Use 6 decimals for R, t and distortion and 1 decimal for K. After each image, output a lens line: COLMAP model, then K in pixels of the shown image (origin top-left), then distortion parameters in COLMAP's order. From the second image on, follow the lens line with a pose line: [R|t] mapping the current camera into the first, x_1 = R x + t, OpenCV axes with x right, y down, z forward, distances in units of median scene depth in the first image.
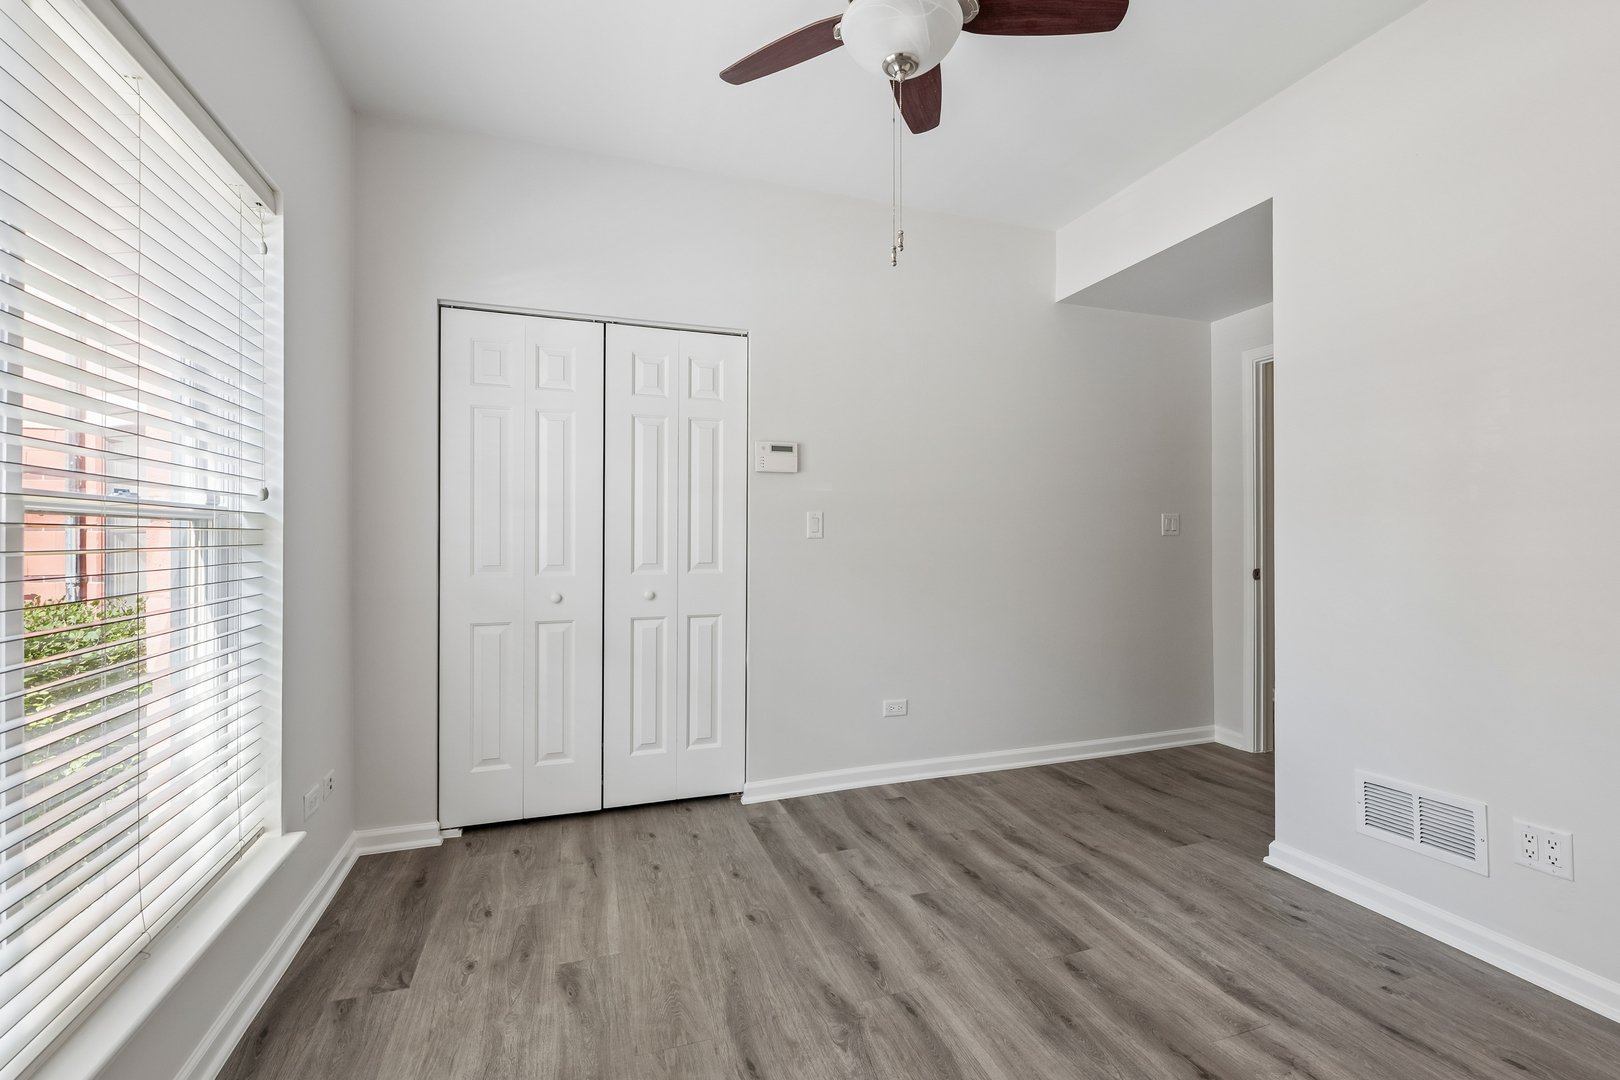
lens RADIAL K [[711.3, 0, 811.1], [0, 711.3, 535.9], [0, 0, 1]] dist [-0.003536, -0.001170]
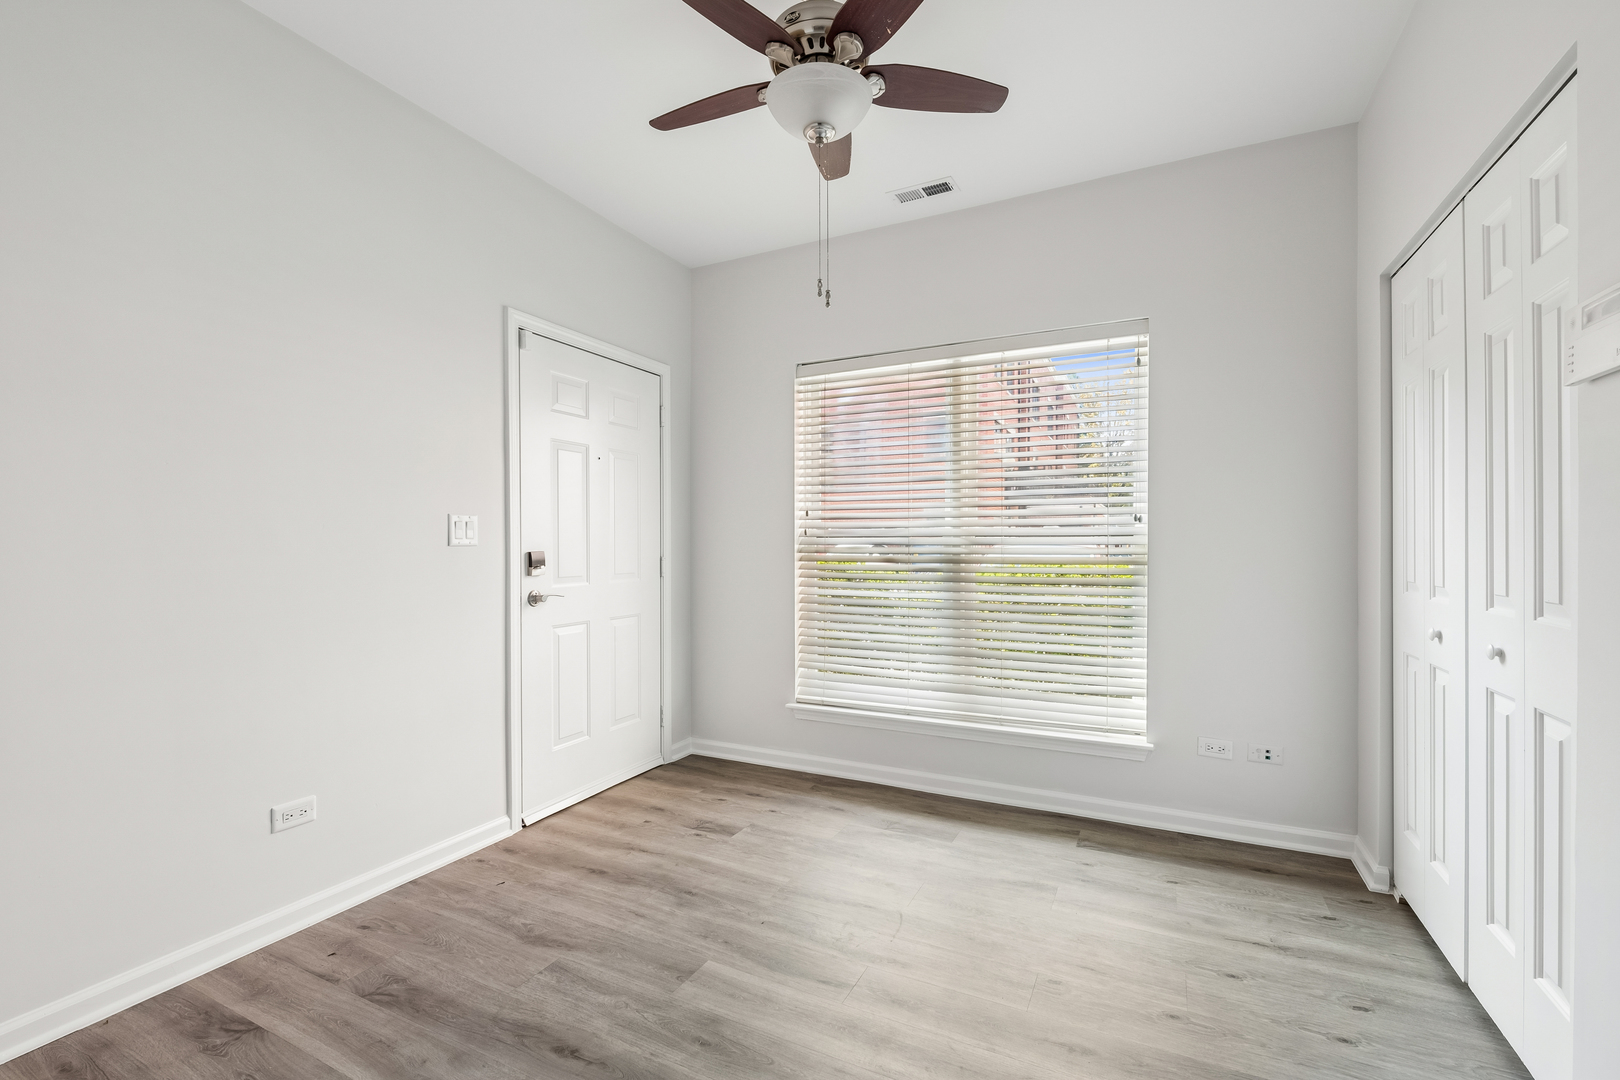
lens RADIAL K [[711.3, 0, 810.2], [0, 711.3, 540.7], [0, 0, 1]] dist [-0.003536, -0.001170]
pose [[-0.710364, 0.000873, -0.703834, 0.906315], [0.002210, 0.999997, -0.000990, -0.002848], [0.703831, -0.002259, -0.710364, 1.728866]]
